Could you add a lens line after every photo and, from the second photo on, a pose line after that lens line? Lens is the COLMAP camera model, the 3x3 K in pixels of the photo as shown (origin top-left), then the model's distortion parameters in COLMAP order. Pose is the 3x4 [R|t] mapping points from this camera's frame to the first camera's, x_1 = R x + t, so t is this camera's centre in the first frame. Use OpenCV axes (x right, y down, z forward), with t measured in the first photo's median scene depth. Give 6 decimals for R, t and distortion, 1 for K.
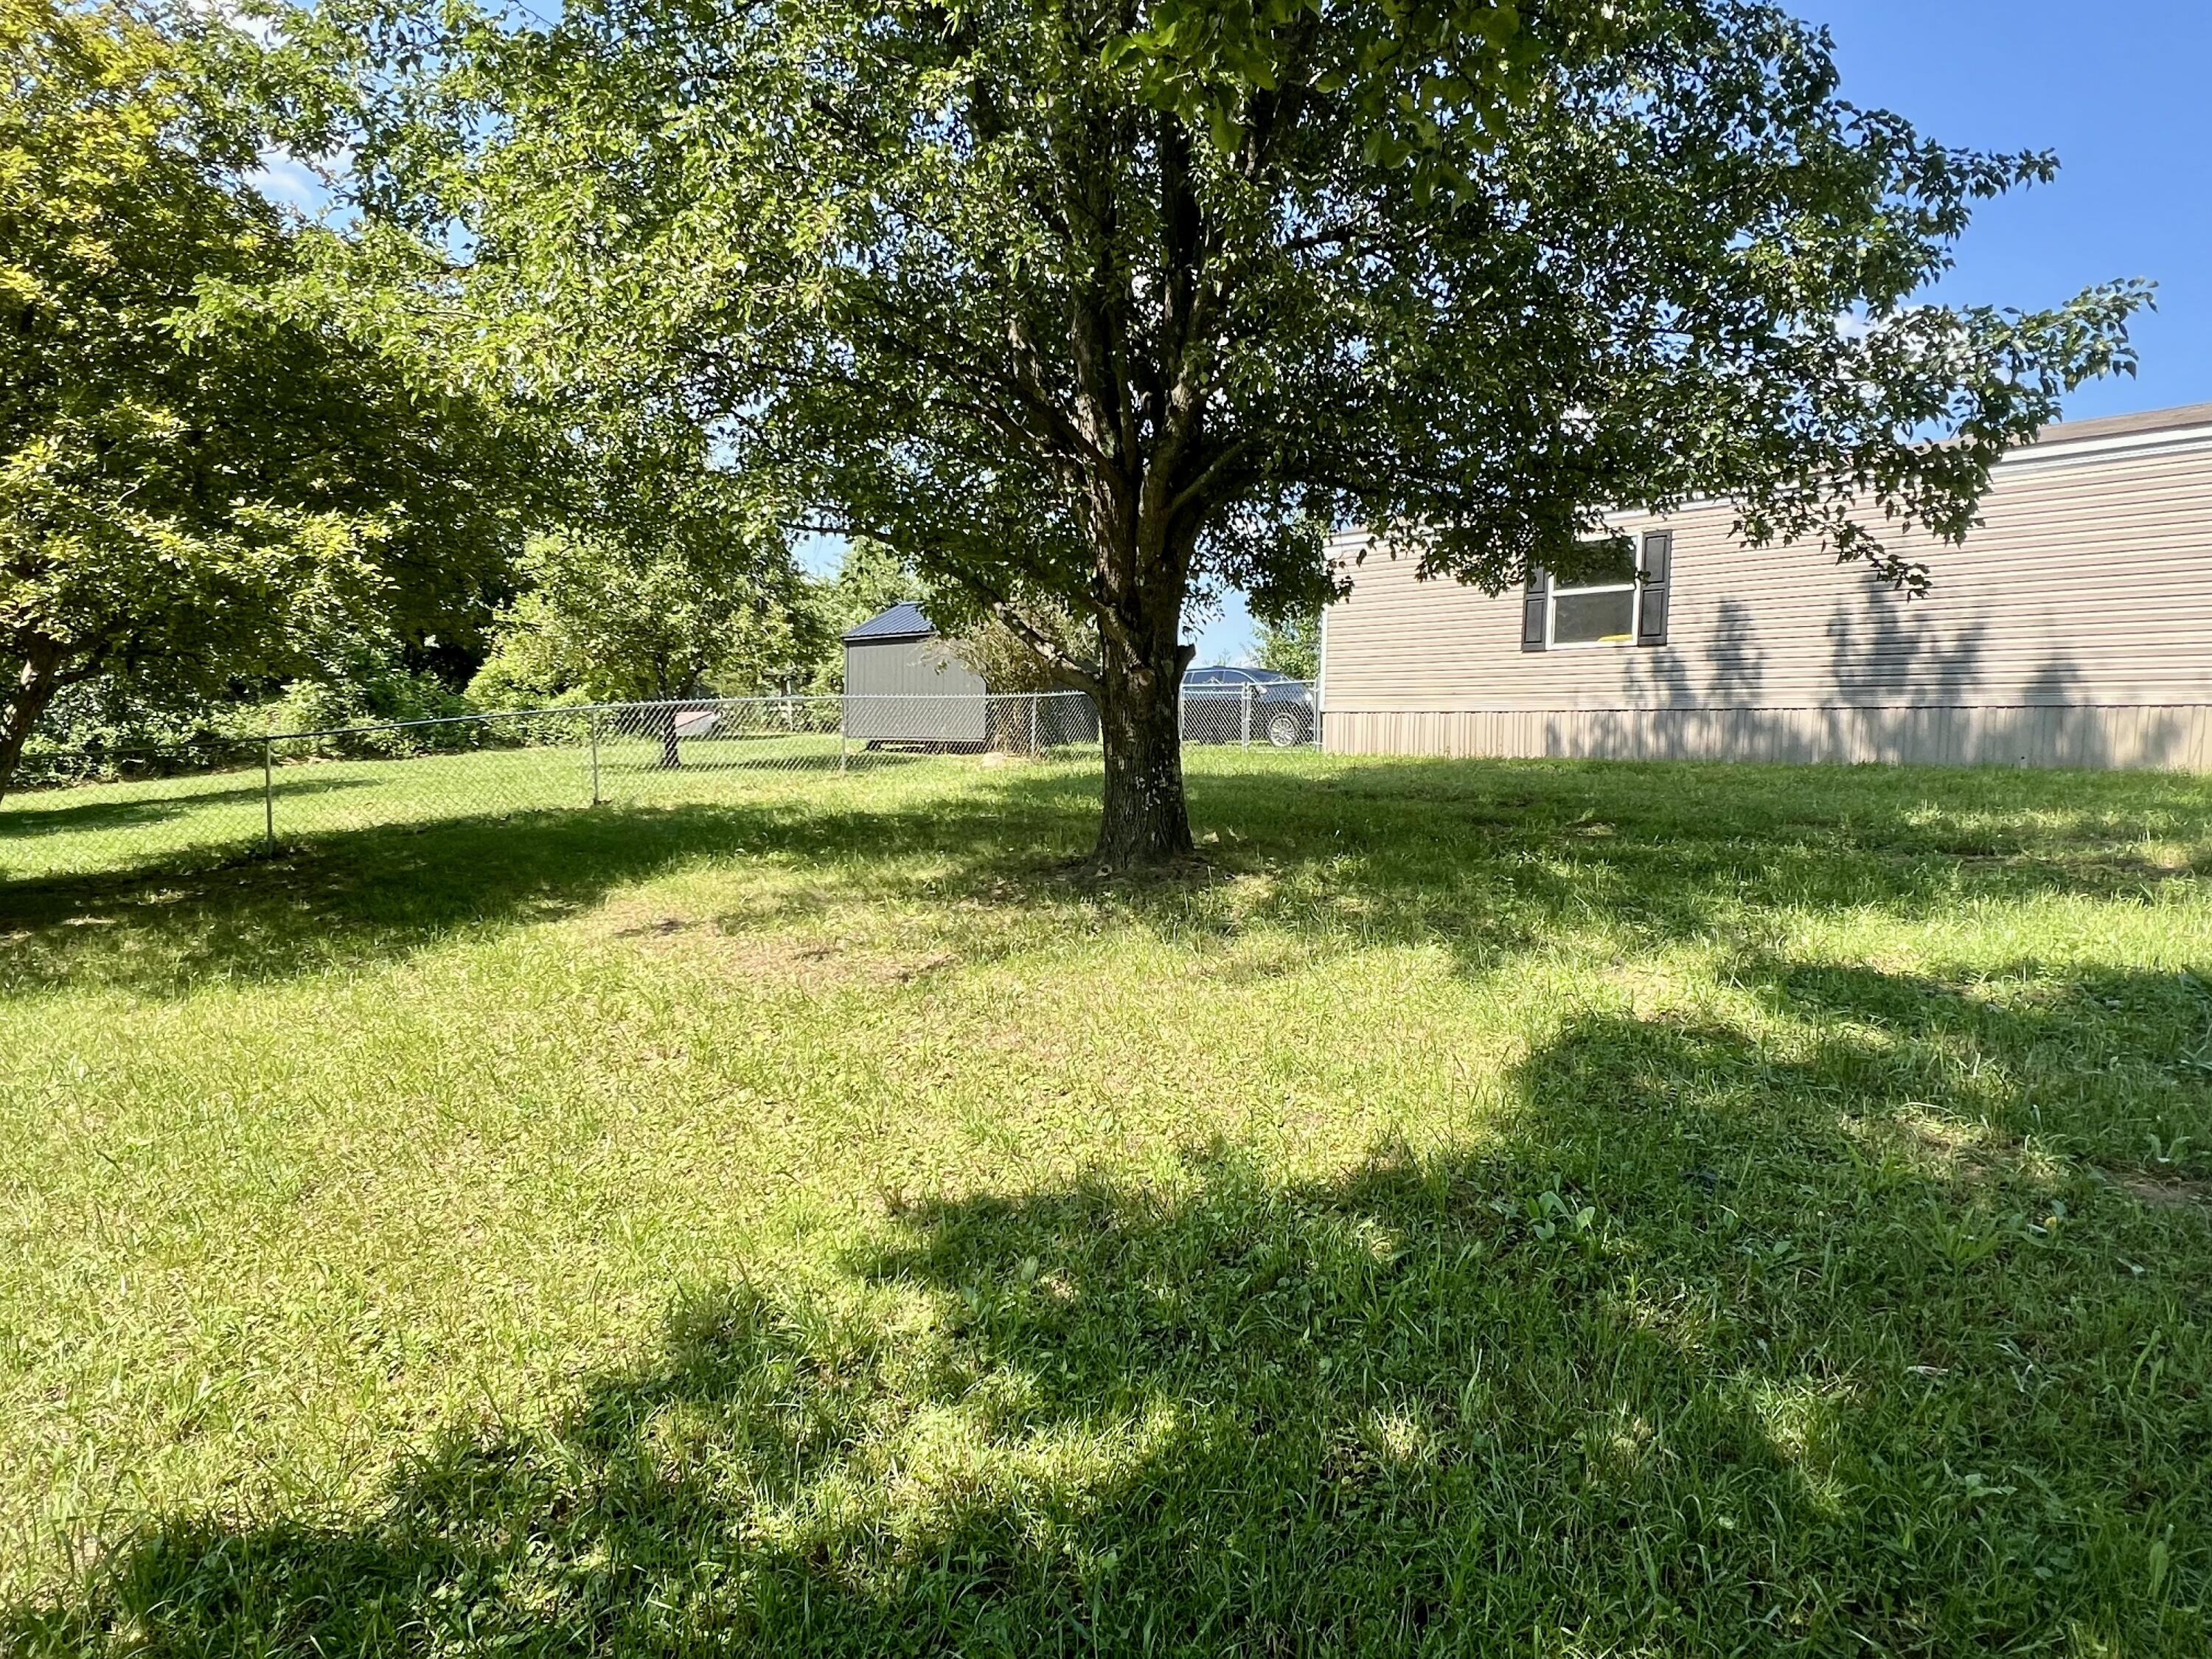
lens RADIAL K [[1296.8, 0, 1106.0], [0, 1296.8, 829.5], [0, 0, 1]] dist [-0.000100, -0.000532]
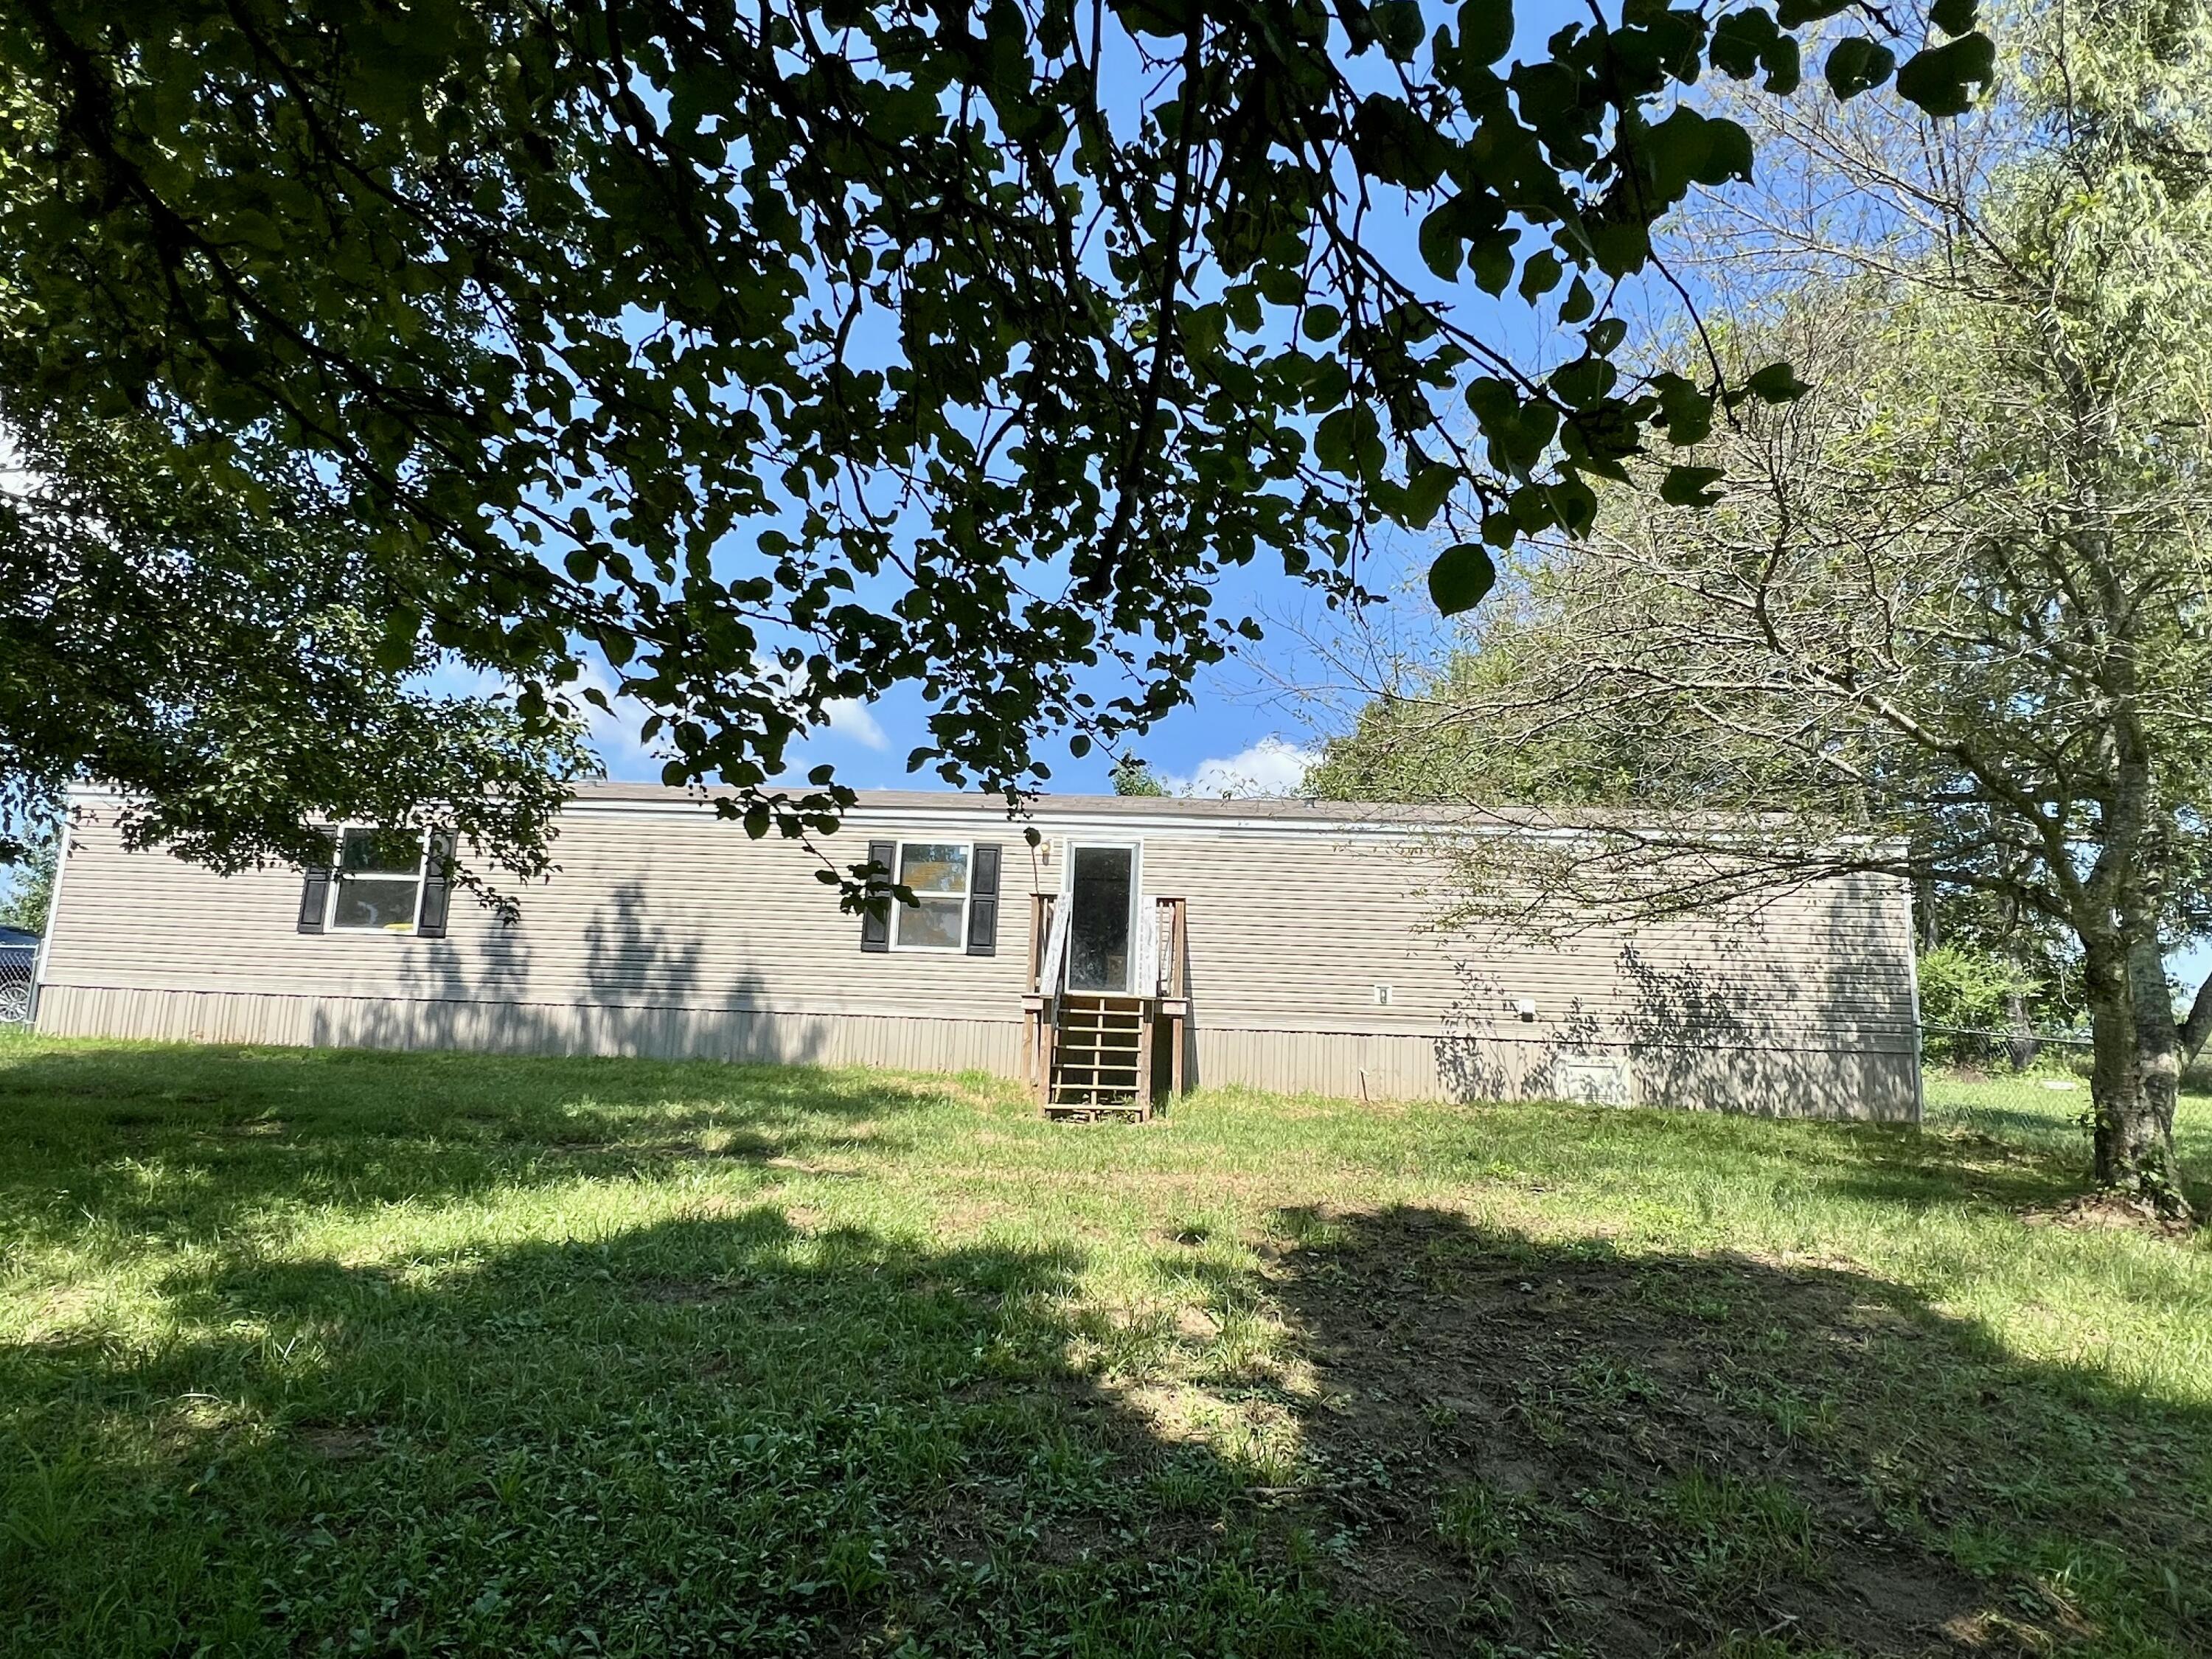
lens RADIAL K [[1296.8, 0, 1106.0], [0, 1296.8, 829.5], [0, 0, 1]] dist [-0.000100, -0.000532]
pose [[0.716157, 0.127779, 0.686143, 0.093638], [0.019774, 0.978989, -0.202954, -0.006410], [-0.697659, 0.158915, 0.698583, -0.108968]]
